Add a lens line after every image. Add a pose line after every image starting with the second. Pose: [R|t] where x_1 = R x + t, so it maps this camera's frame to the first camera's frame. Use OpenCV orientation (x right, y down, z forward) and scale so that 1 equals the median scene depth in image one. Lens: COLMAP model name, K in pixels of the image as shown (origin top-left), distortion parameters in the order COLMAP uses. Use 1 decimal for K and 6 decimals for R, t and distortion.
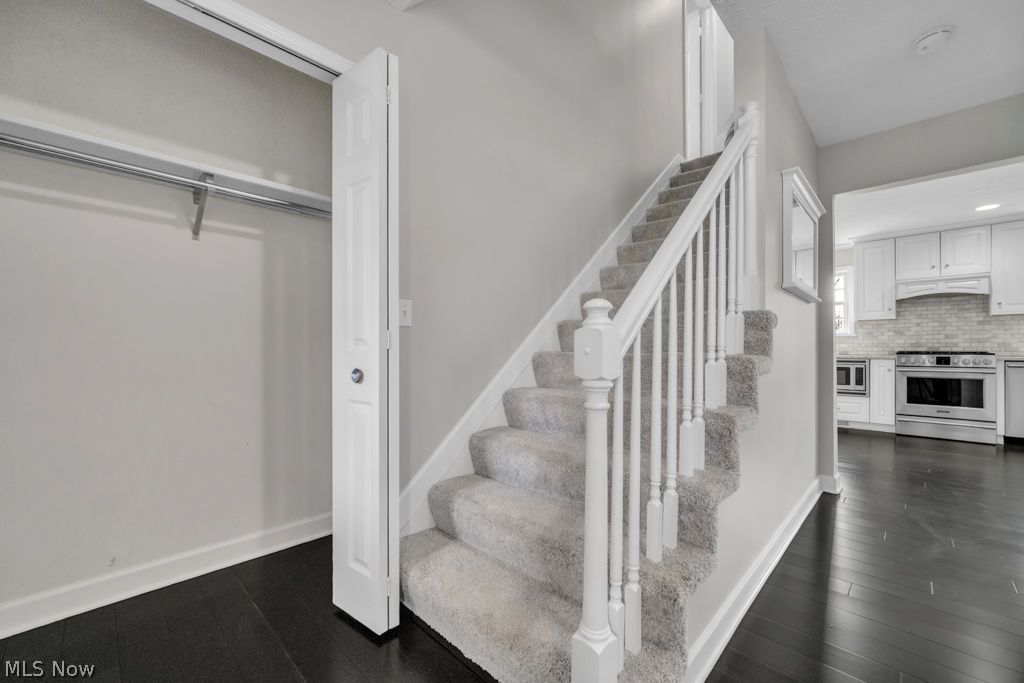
lens RADIAL K [[412.1, 0, 511.7], [0, 412.1, 347.5], [0, 0, 1]] dist [0.001097, 0.000343]
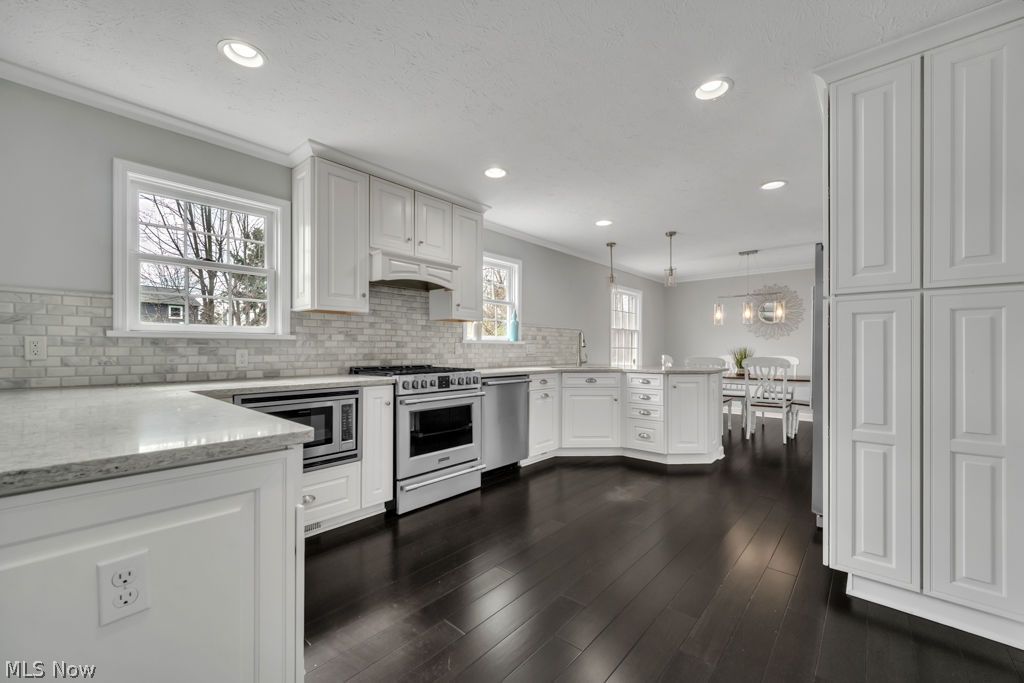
lens RADIAL K [[412.1, 0, 511.7], [0, 412.1, 347.5], [0, 0, 1]] dist [0.001097, 0.000343]
pose [[-0.047227, 0.006816, 0.998861, 0.351535], [-0.003361, 0.999970, -0.006982, -0.017597], [-0.998879, -0.003687, -0.047203, 0.858496]]
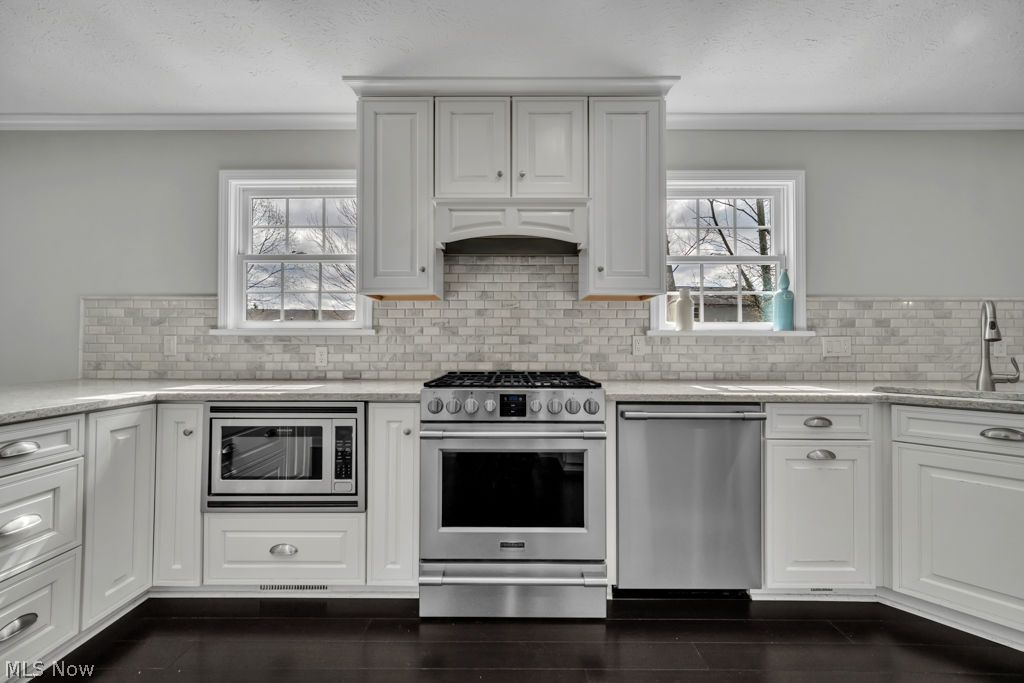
lens RADIAL K [[413.0, 0, 508.2], [0, 413.0, 339.3], [0, 0, 1]] dist [0.001542, 0.000222]
pose [[0.720121, 0.014950, 0.693687, 0.729373], [-0.004500, 0.999847, -0.016876, -0.019385], [-0.693834, 0.009031, 0.720079, 0.683638]]
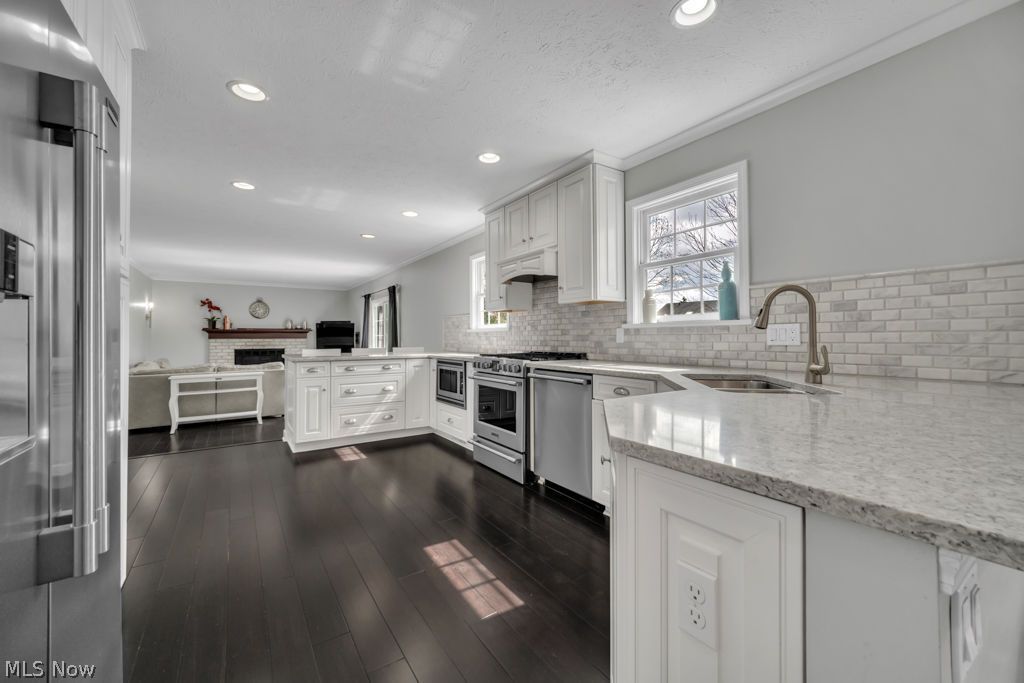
lens RADIAL K [[397.1, 0, 516.1], [0, 397.1, 335.3], [0, 0, 1]] dist [-0.000533, 0.000020]
pose [[0.980911, -0.003688, -0.194423, 1.137744], [0.003155, 0.999990, -0.003046, -0.019536], [0.194432, 0.002375, 0.980913, 0.280629]]
